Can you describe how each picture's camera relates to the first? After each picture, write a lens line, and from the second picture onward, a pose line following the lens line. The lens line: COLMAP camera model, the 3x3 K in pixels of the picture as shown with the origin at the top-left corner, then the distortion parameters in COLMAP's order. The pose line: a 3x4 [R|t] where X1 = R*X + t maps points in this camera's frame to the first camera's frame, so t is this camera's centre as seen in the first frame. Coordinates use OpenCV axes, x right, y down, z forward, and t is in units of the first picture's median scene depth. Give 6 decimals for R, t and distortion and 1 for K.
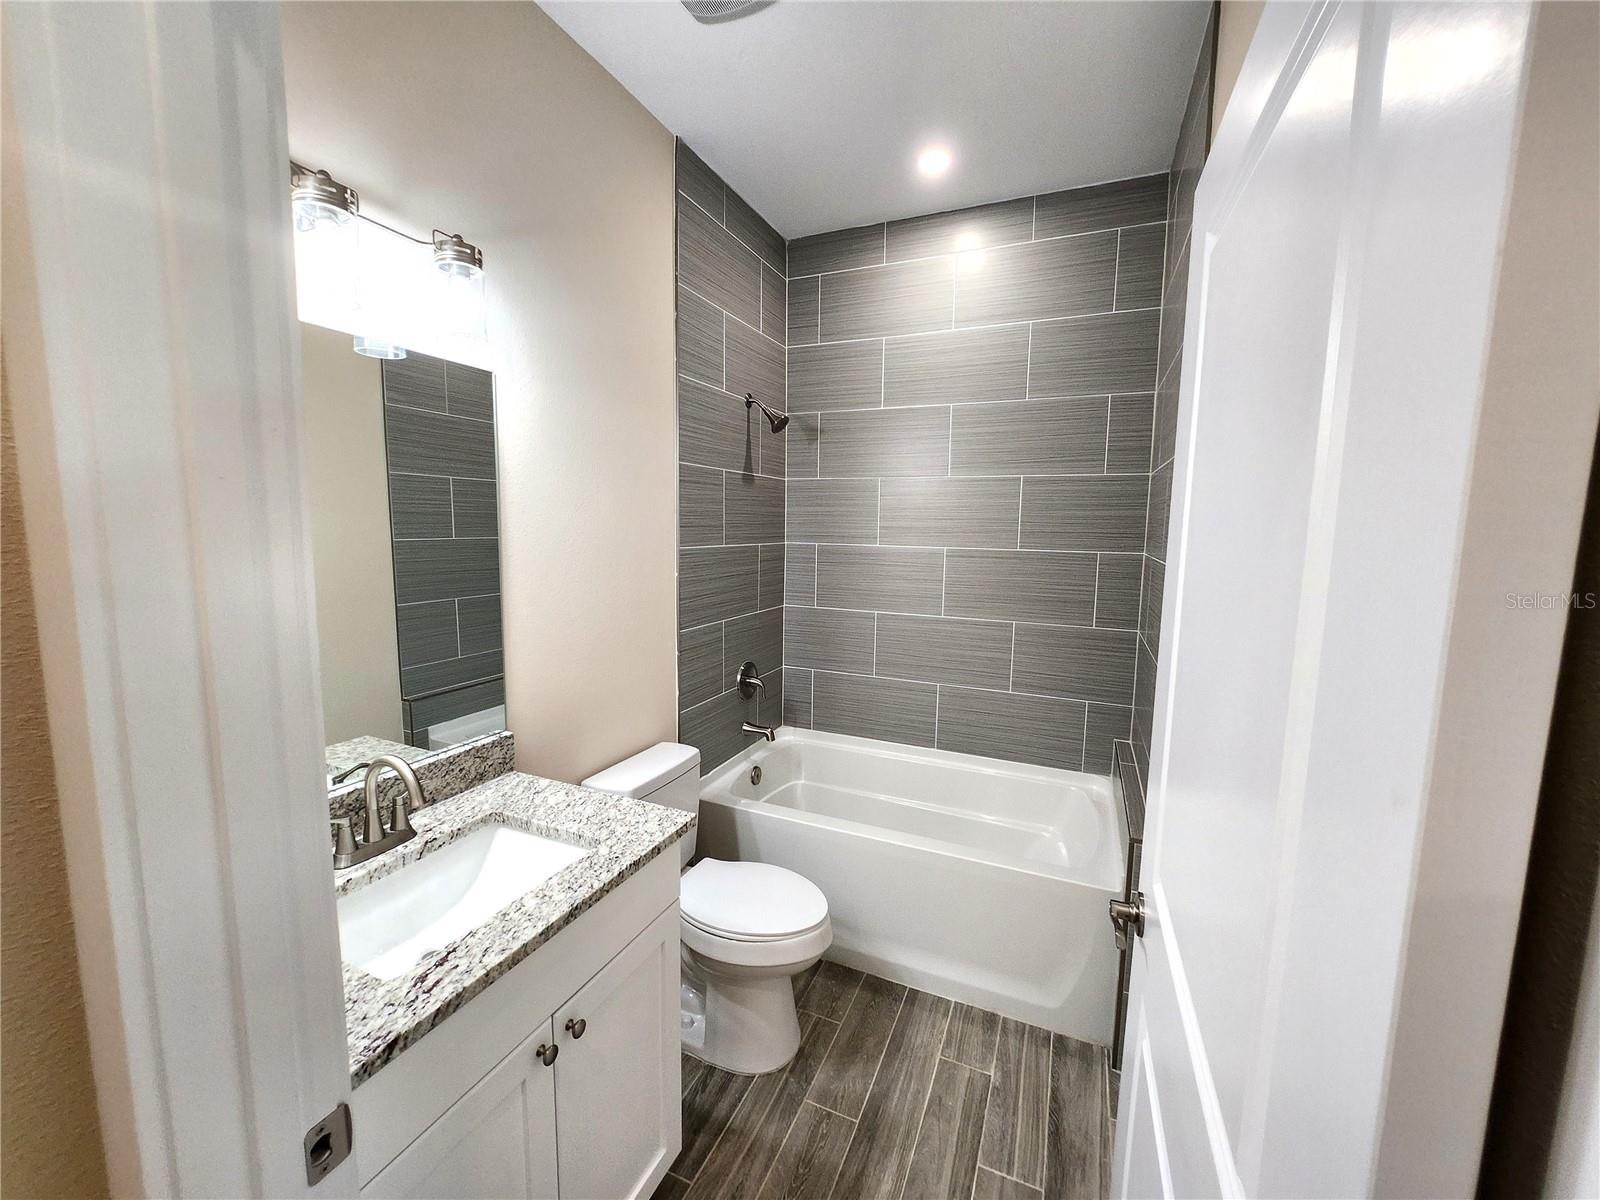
lens RADIAL K [[645.6, 0, 800.0], [0, 645.6, 600.0], [0, 0, 1]] dist [-0.001161, -0.000166]
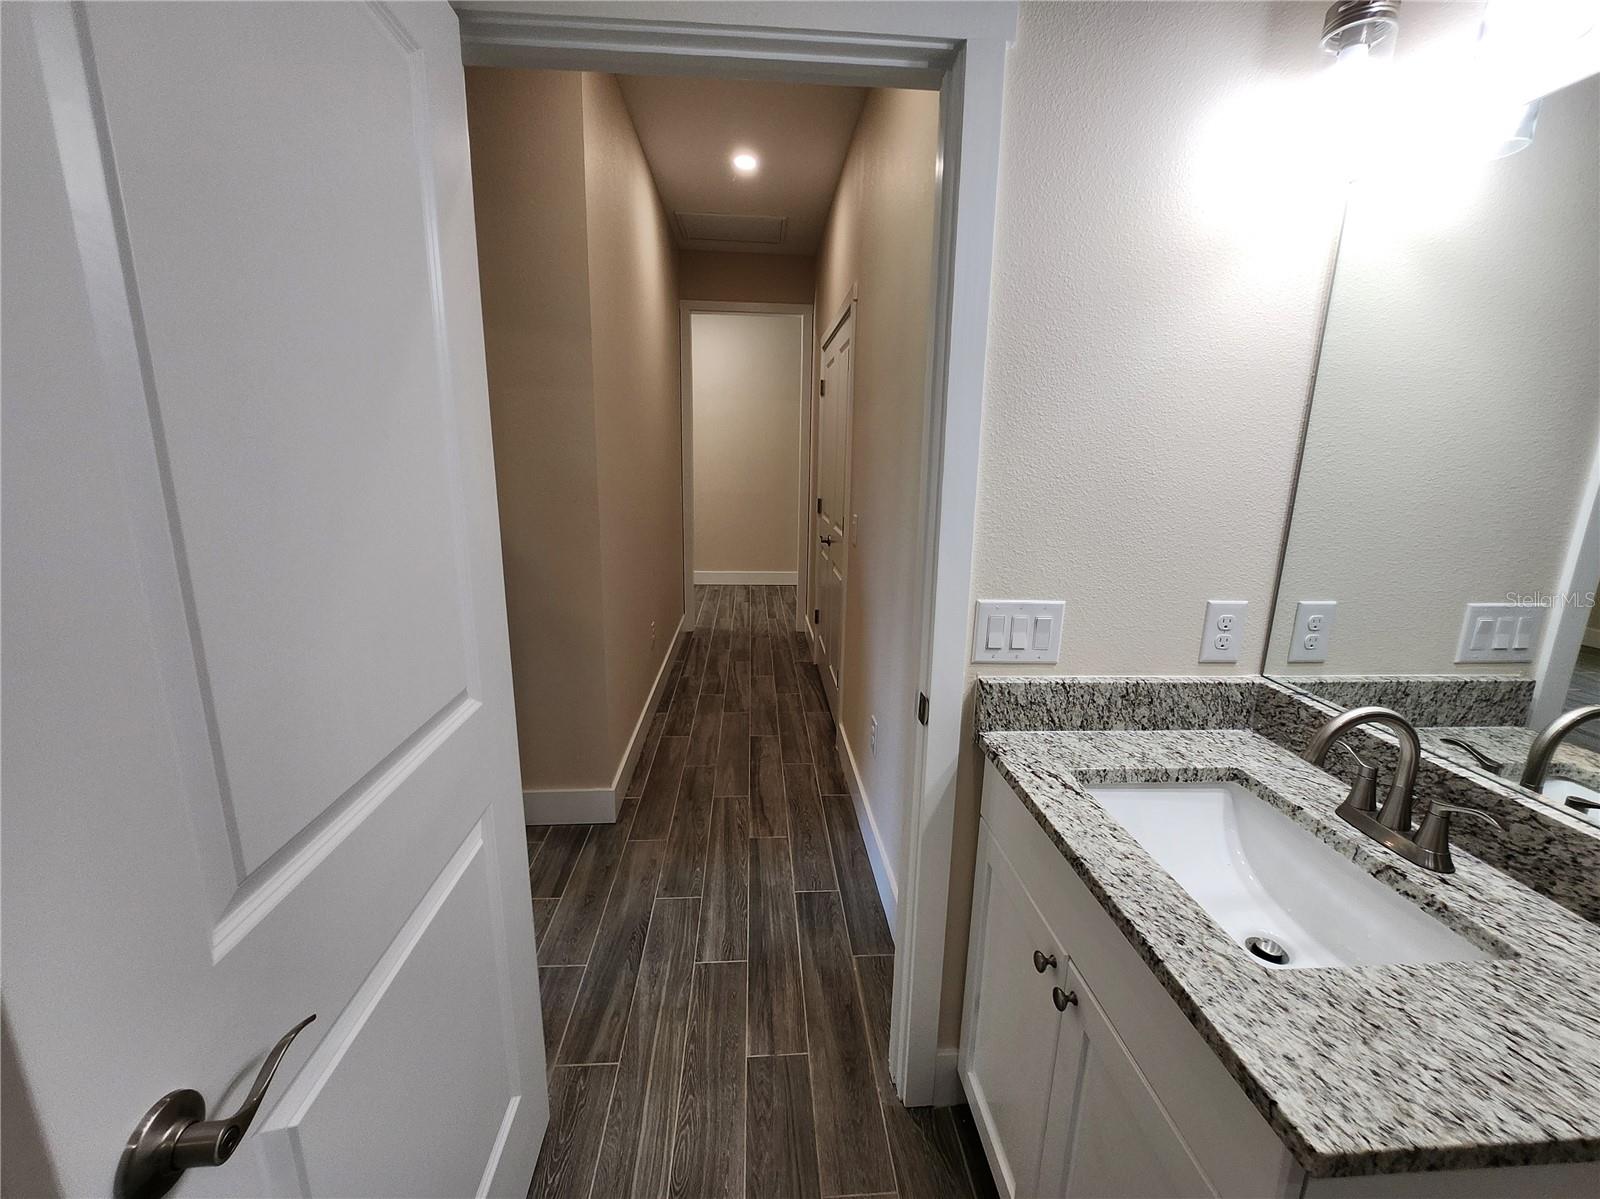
lens RADIAL K [[645.6, 0, 800.0], [0, 645.6, 599.5], [0, 0, 1]] dist [-0.001161, -0.000166]
pose [[-0.886653, 0.062006, -0.458259, 0.245119], [-0.096163, 0.944584, 0.313869, -0.035956], [0.452326, 0.322361, -0.831556, 1.144215]]
